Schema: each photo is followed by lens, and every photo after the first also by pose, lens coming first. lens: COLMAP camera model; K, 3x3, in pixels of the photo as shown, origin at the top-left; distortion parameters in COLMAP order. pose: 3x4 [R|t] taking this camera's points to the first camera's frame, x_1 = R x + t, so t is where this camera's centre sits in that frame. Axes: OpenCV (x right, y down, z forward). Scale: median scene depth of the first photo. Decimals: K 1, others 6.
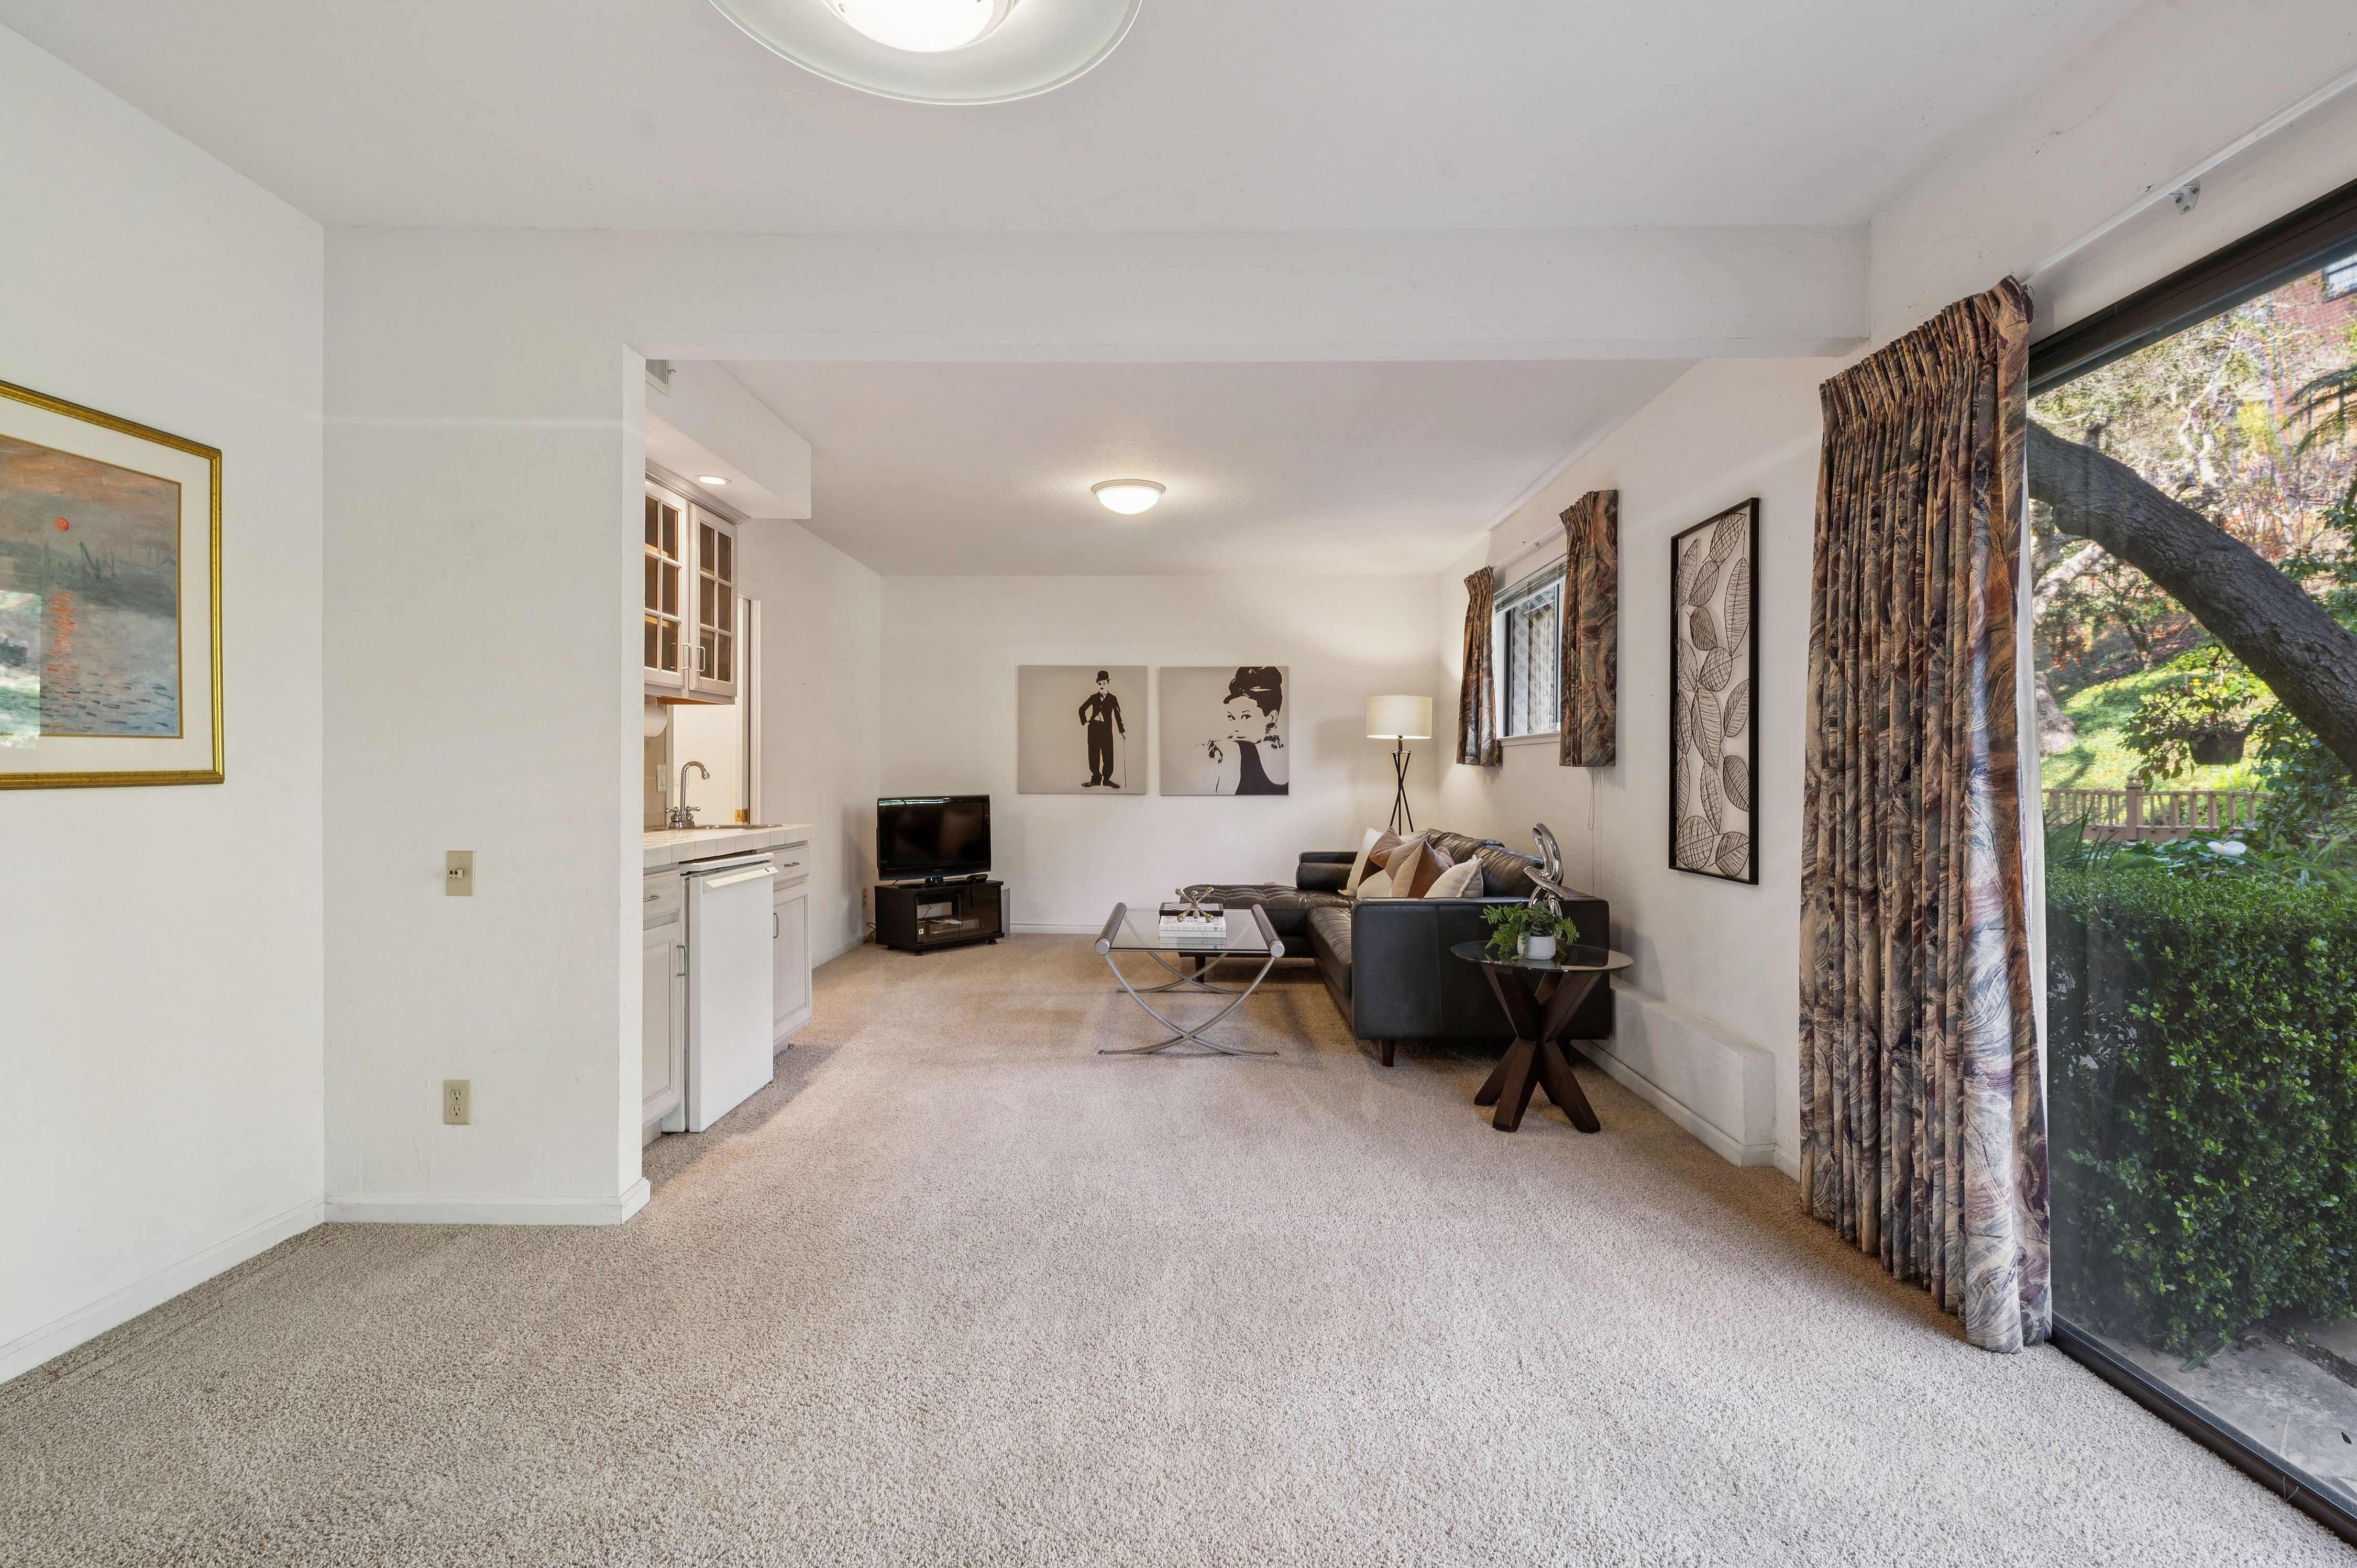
lens RADIAL K [[1092.0, 0, 1189.2], [0, 1092.0, 780.4], [0, 0, 1]] dist [-0.001922, -0.001177]
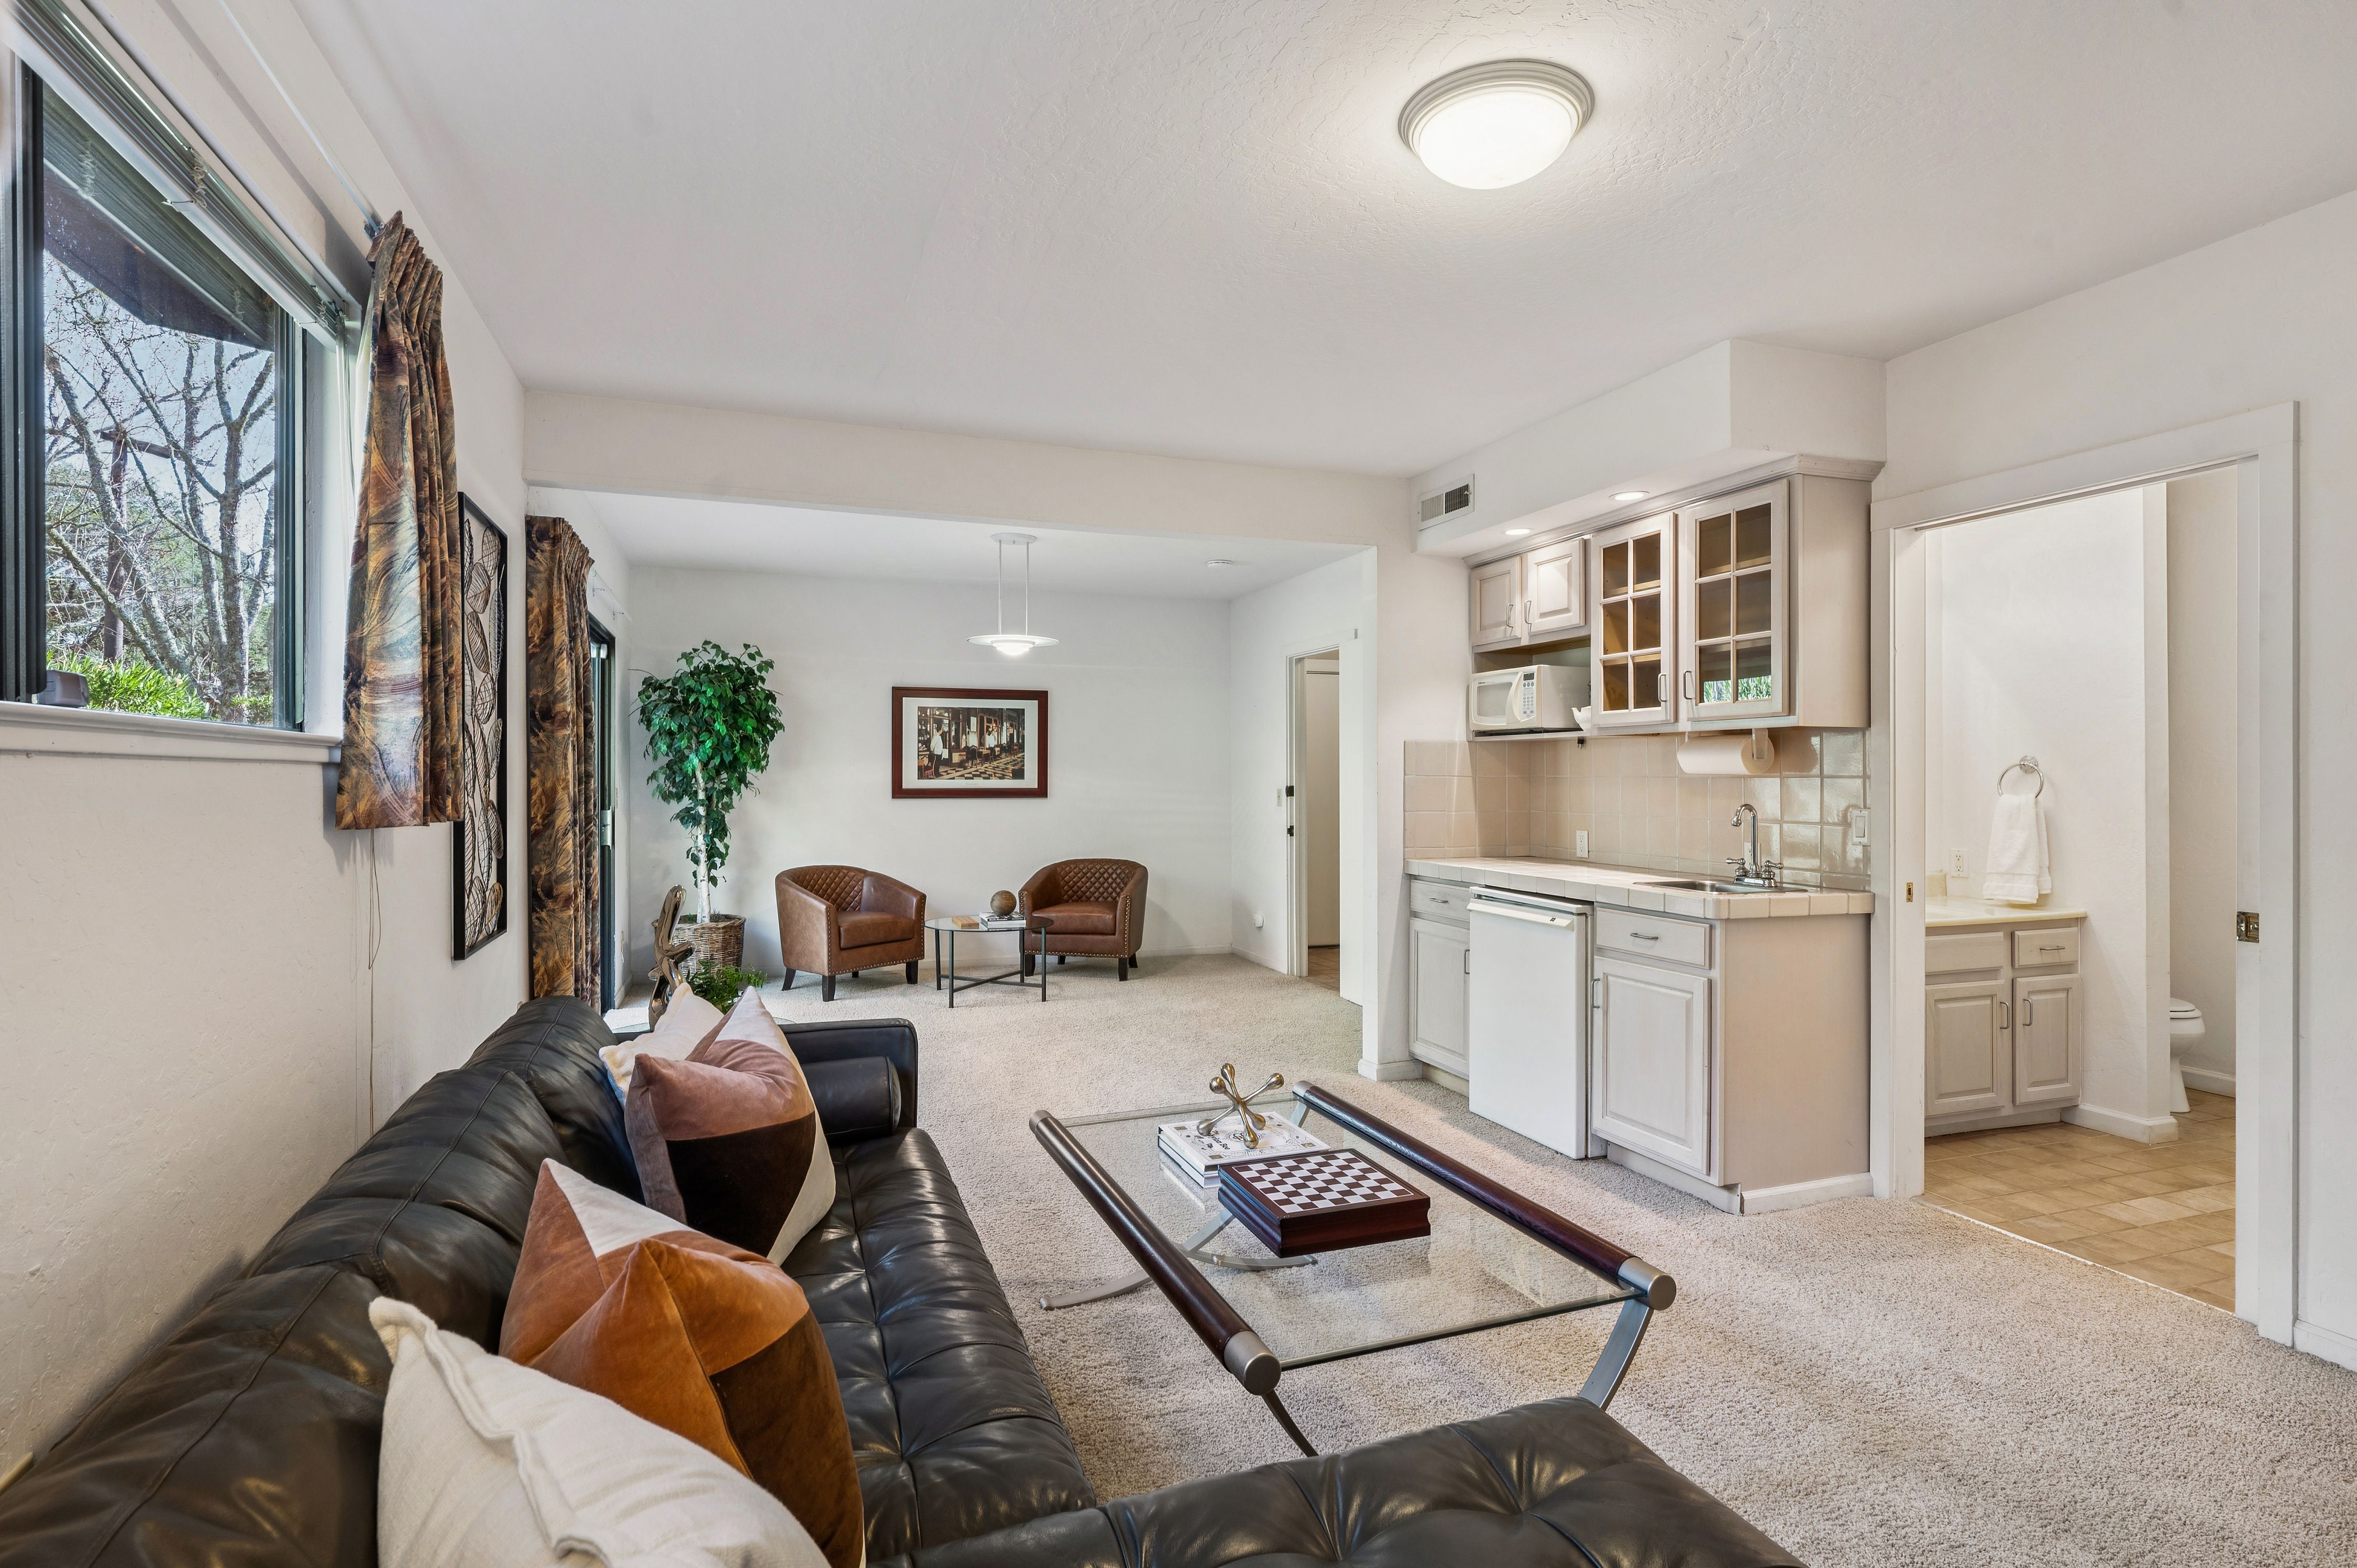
lens RADIAL K [[1144.9, 0, 1183.5], [0, 1144.9, 777.0], [0, 0, 1]] dist [-0.002670, -0.000353]
pose [[-0.933801, -0.005485, -0.357751, 0.253192], [-0.006770, 0.999974, 0.002337, -0.038477], [0.357729, 0.004604, -0.933814, 1.752455]]
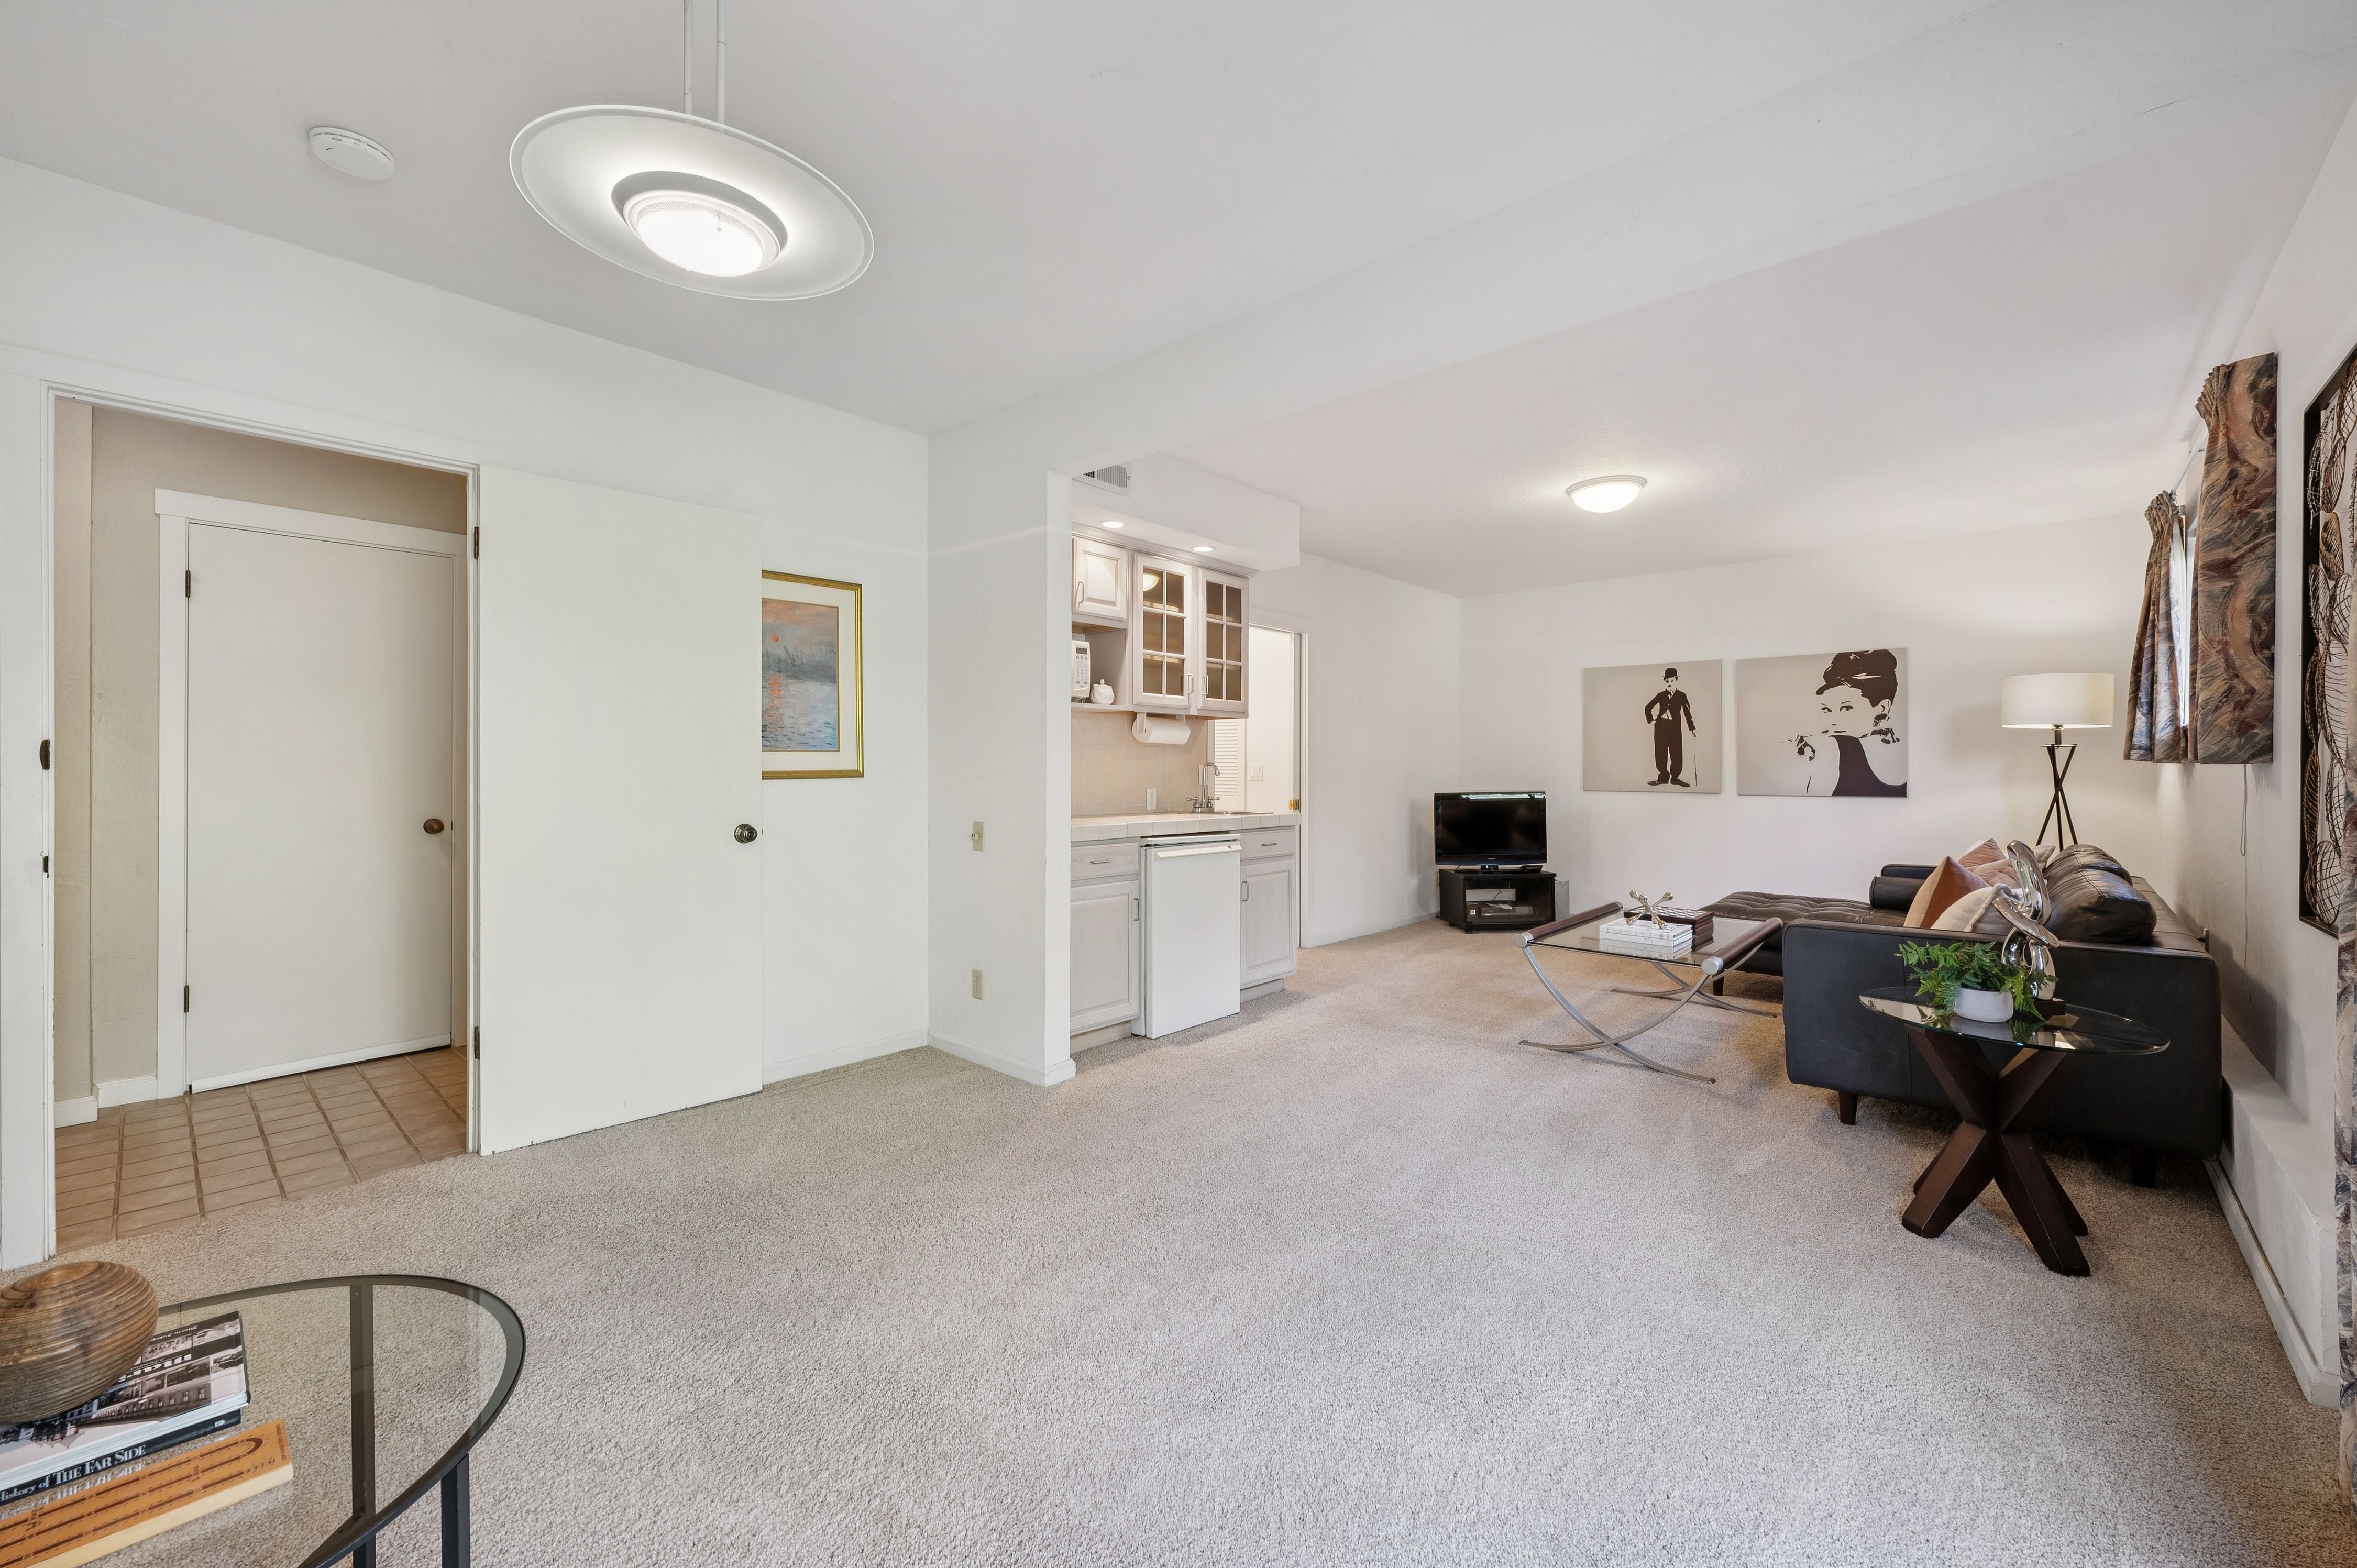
lens RADIAL K [[941.8, 0, 1187.2], [0, 941.8, 778.5], [0, 0, 1]] dist [-0.003572, -0.000080]
pose [[0.749804, 0.006342, -0.661629, 0.299217], [-0.005304, 0.999980, 0.003575, -0.002069], [0.661638, 0.000829, 0.749823, 0.135513]]
